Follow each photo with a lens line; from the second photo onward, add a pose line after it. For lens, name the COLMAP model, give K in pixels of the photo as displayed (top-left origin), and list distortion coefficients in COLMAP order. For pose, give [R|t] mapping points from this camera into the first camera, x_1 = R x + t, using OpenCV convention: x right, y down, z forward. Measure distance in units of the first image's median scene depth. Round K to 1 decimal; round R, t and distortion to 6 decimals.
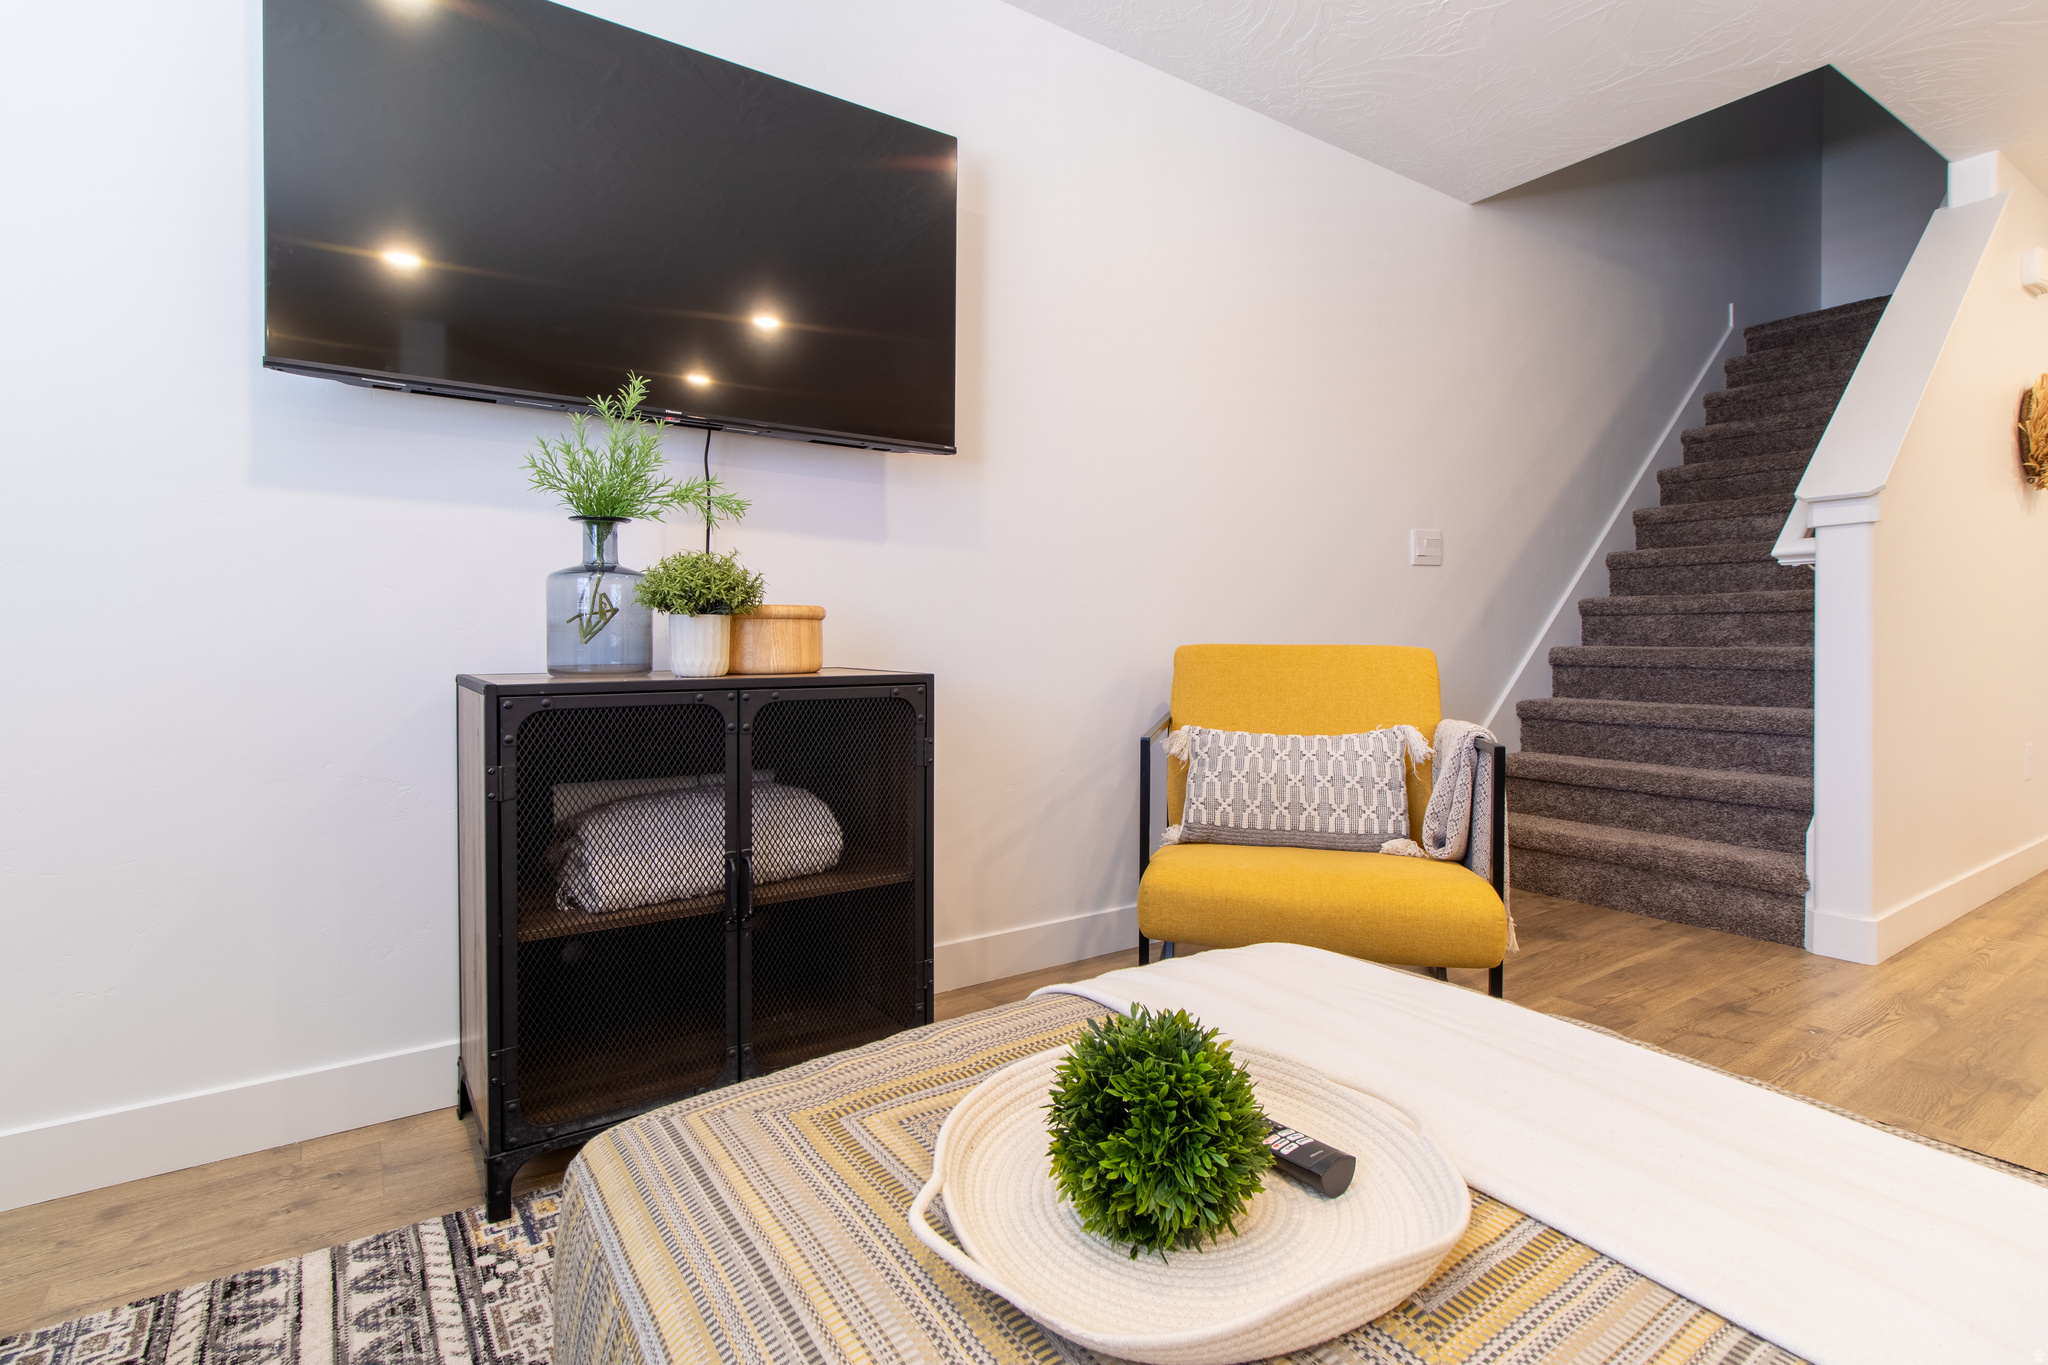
lens RADIAL K [[959.1, 0, 1036.7], [0, 959.1, 671.9], [0, 0, 1]] dist [0.003467, 0.000923]
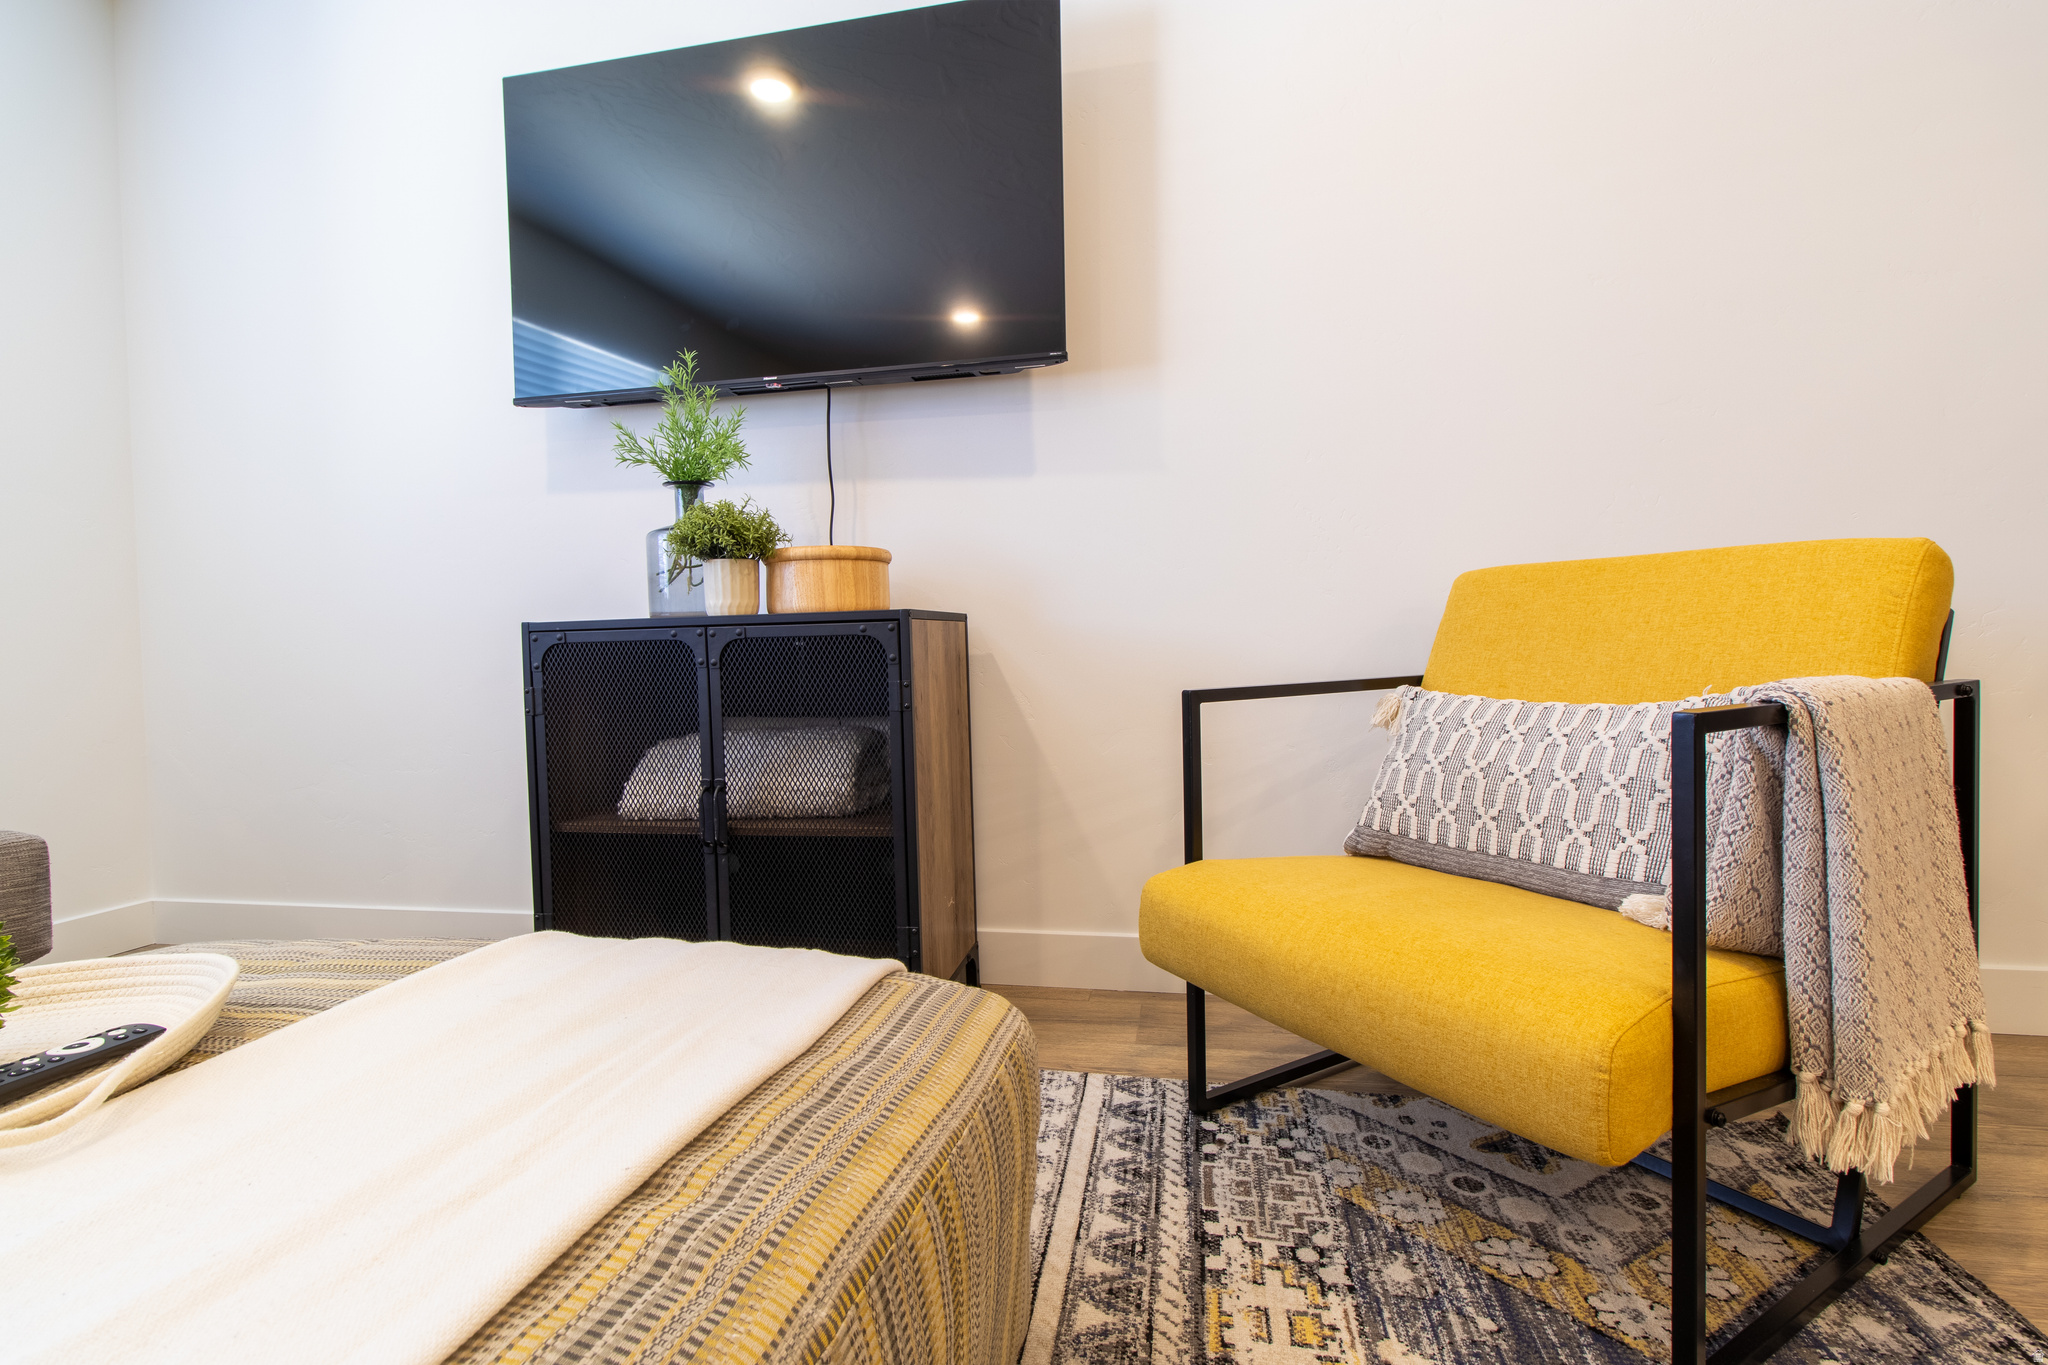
lens RADIAL K [[959.1, 0, 1028.8], [0, 959.1, 677.9], [0, 0, 1]] dist [0.003467, 0.000923]
pose [[0.702830, 0.008705, -0.711304, 0.510700], [0.001634, 0.999903, 0.013852, 0.045470], [0.711356, -0.010898, 0.702748, 0.377517]]
